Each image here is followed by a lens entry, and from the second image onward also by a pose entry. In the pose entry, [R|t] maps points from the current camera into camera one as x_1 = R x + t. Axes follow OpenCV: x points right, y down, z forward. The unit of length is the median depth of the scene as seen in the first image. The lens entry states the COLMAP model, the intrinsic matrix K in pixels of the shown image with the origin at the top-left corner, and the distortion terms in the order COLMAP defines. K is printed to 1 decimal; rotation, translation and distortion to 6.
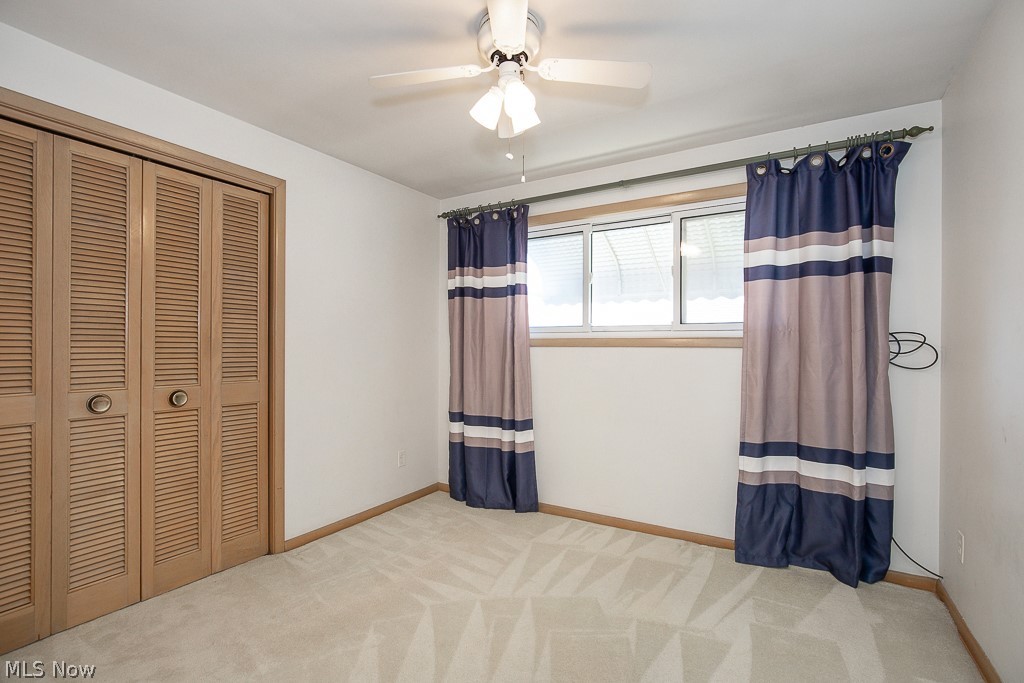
lens RADIAL K [[475.4, 0, 513.4], [0, 475.4, 344.2], [0, 0, 1]] dist [-0.013862, 0.002530]
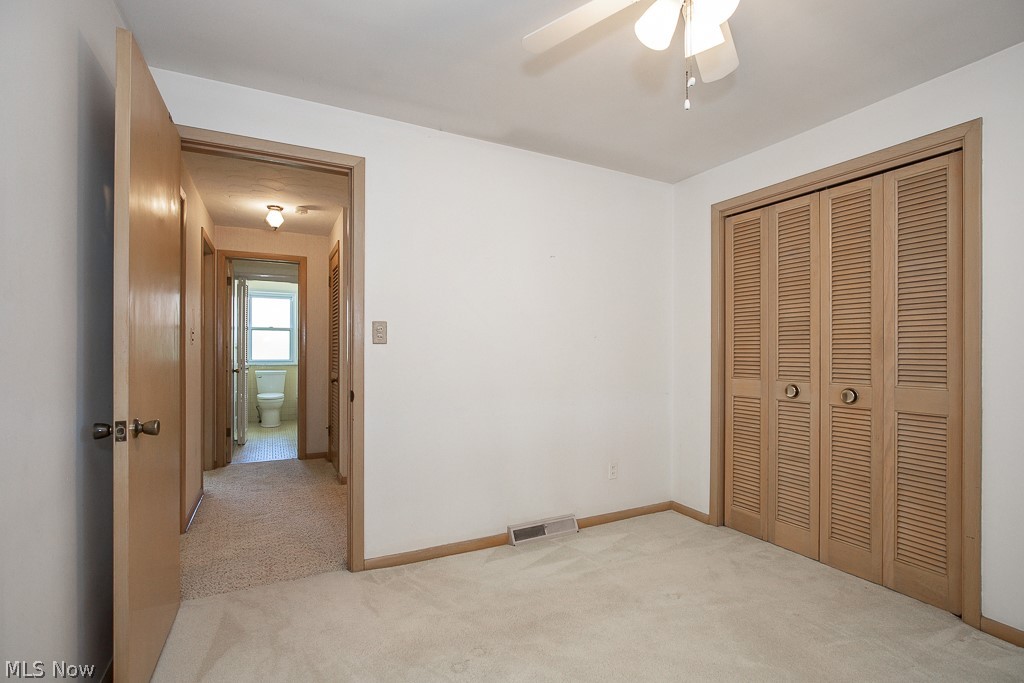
lens RADIAL K [[475.4, 0, 515.0], [0, 475.4, 345.4], [0, 0, 1]] dist [-0.013862, 0.002530]
pose [[-0.524375, -0.015463, -0.851347, 0.615804], [0.003522, 0.999787, -0.020328, 0.019284], [0.851480, -0.013658, -0.524209, 0.939507]]
